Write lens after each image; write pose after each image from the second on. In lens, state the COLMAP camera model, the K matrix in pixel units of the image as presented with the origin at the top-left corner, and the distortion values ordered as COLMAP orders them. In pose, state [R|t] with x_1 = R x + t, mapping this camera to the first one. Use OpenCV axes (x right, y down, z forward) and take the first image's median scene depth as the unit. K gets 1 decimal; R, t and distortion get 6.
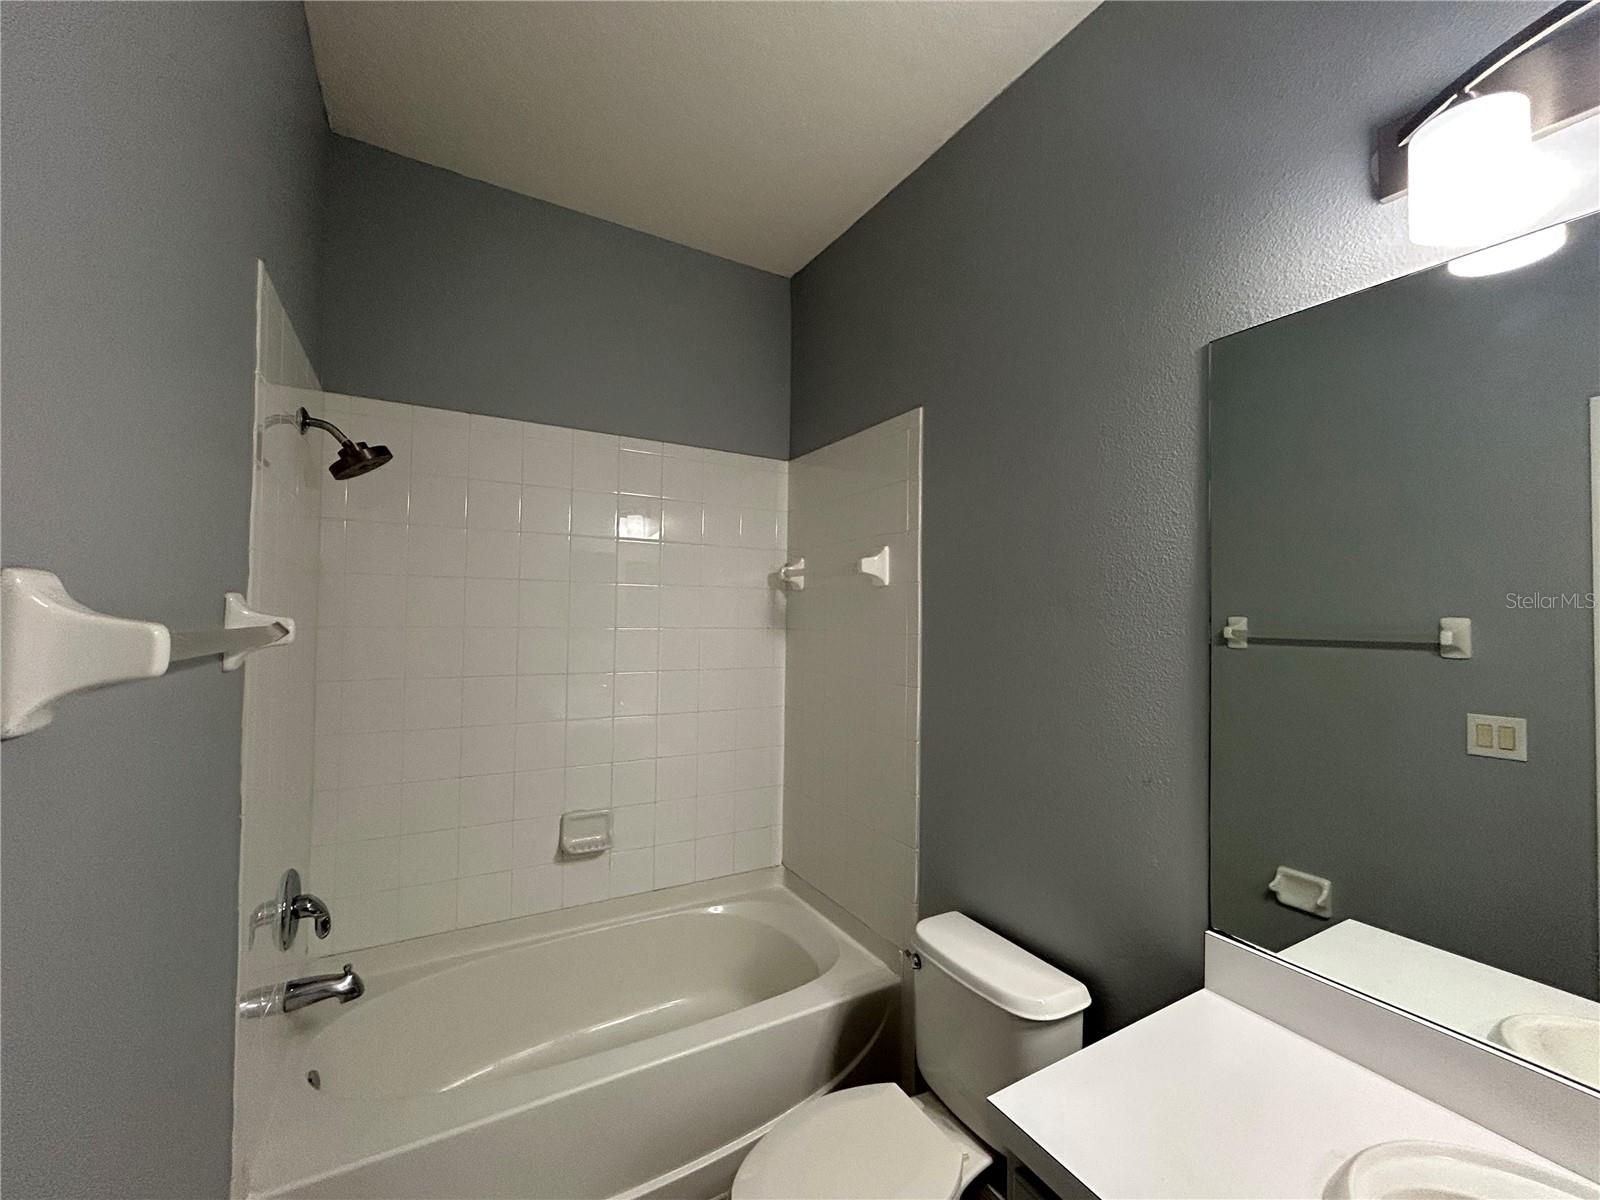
lens RADIAL K [[649.2, 0, 803.1], [0, 649.2, 597.0], [0, 0, 1]] dist [-0.000912, 0.001360]
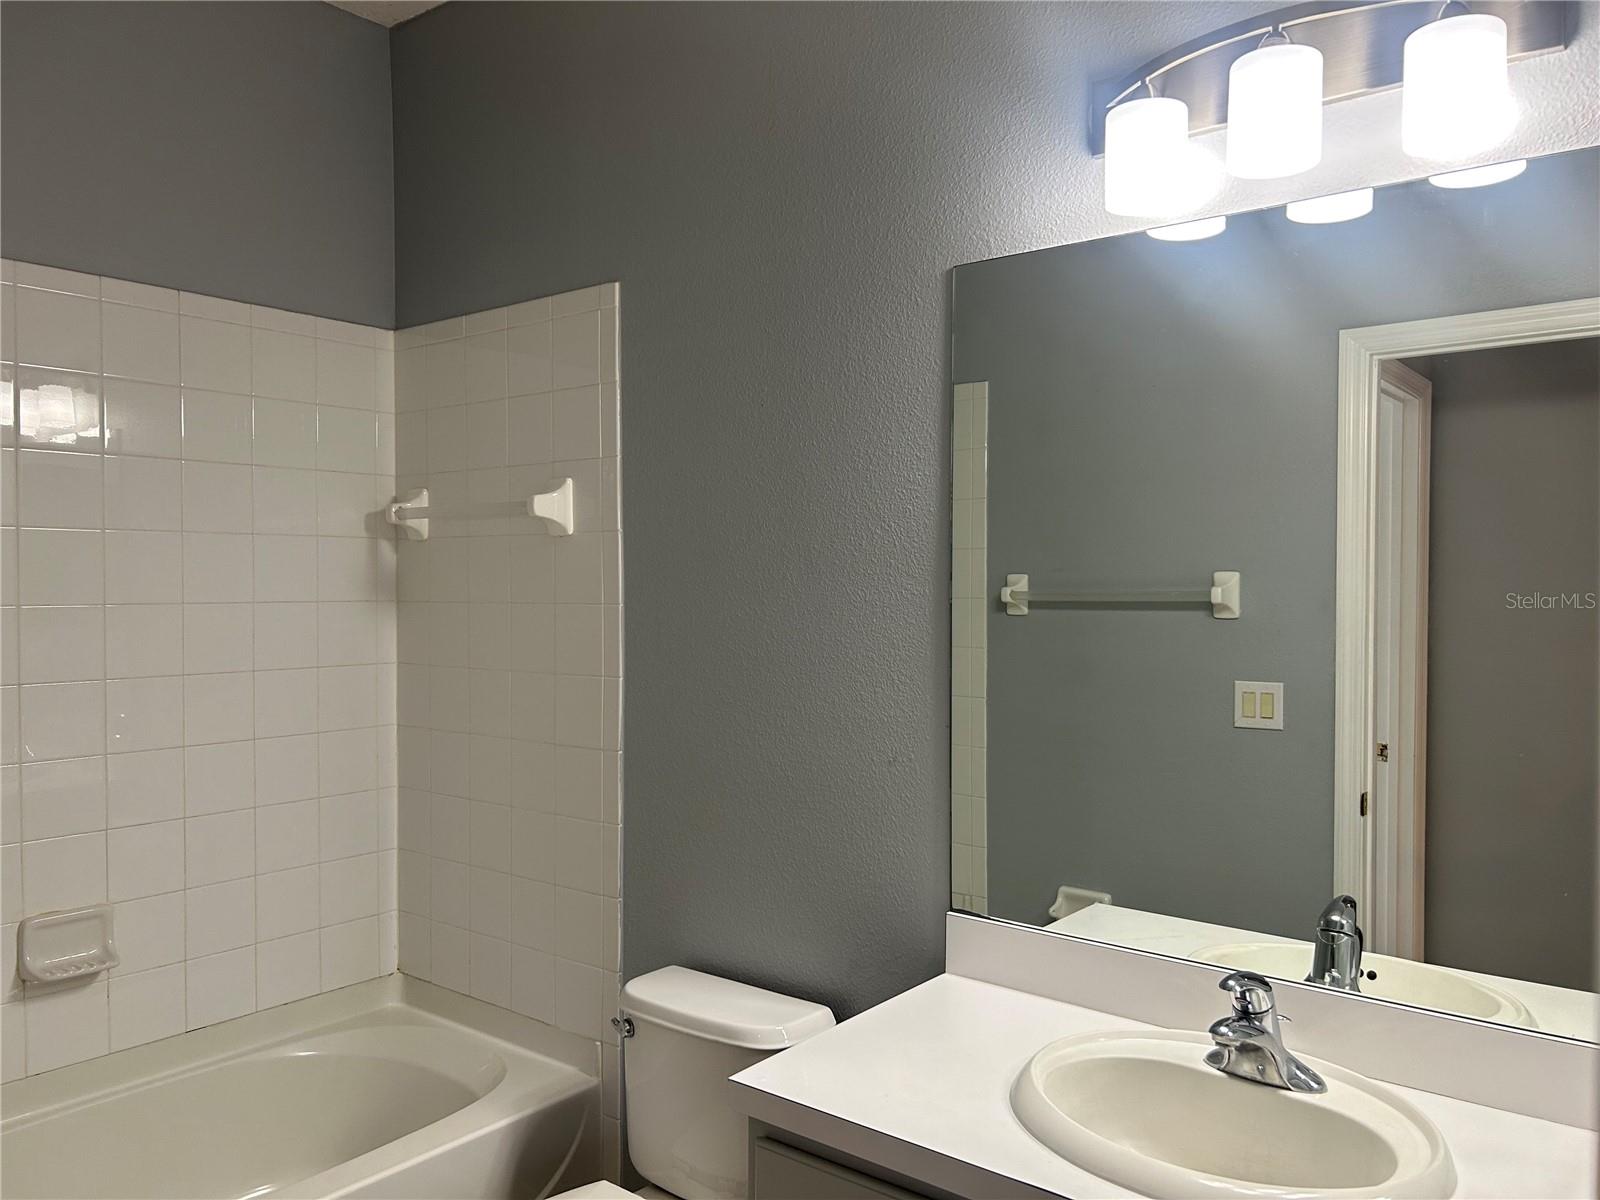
lens RADIAL K [[1217.2, 0, 813.4], [0, 1217.2, 619.6], [0, 0, 1]] dist [0.051351, -0.050992]
pose [[0.928909, -0.025463, 0.369430, -0.114830], [0.002785, 0.998085, 0.061790, -0.006993], [-0.370296, -0.056369, 0.927202, -0.315891]]
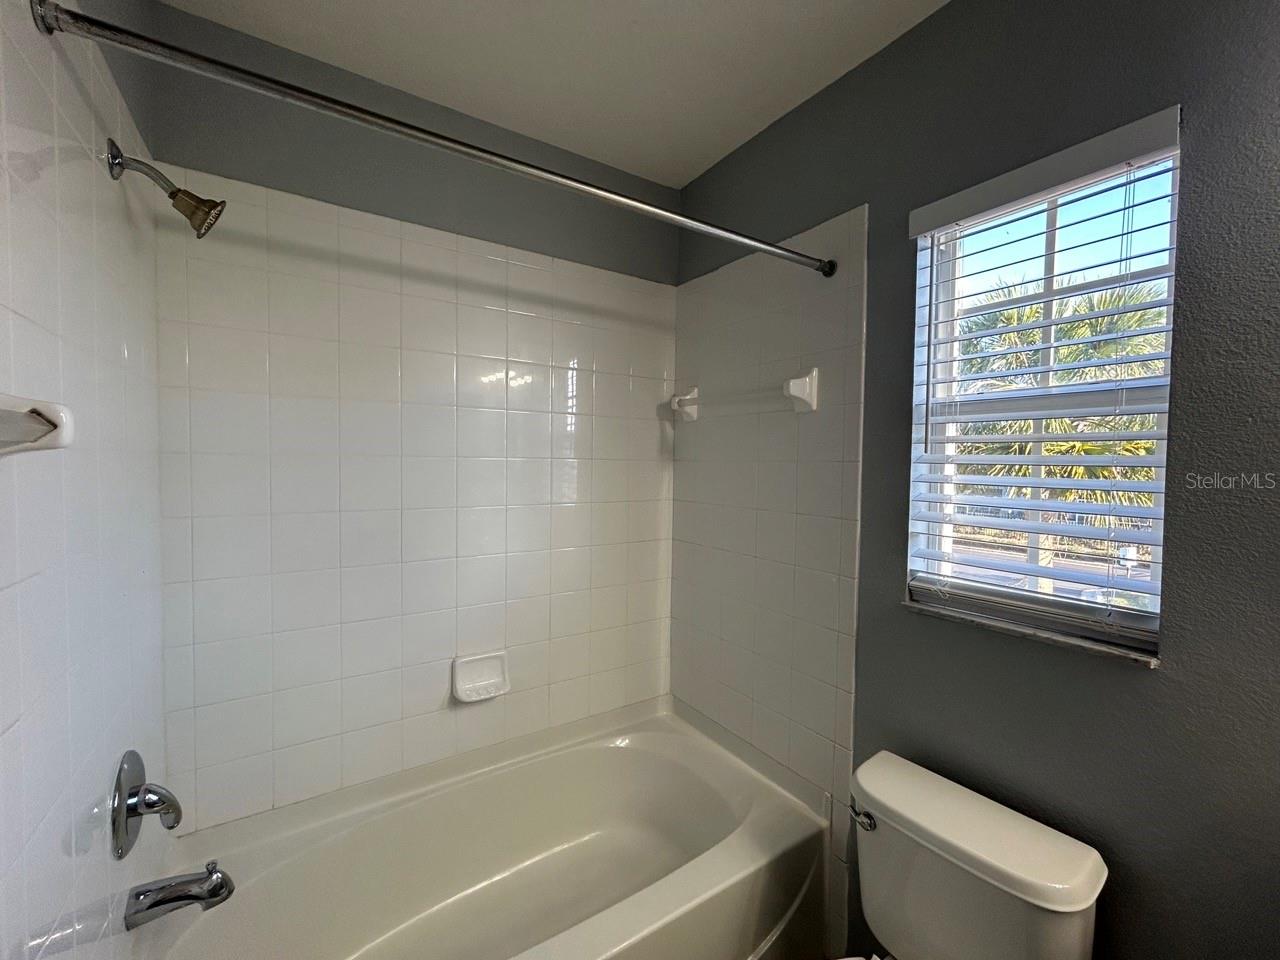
lens RADIAL K [[519.4, 0, 641.6], [0, 519.4, 479.0], [0, 0, 1]] dist [-0.000912, 0.001360]
pose [[0.996461, 0.001730, 0.084038, -0.179356], [-0.006886, 0.998107, 0.061109, 0.036781], [-0.083773, -0.061471, 0.994587, 0.276159]]
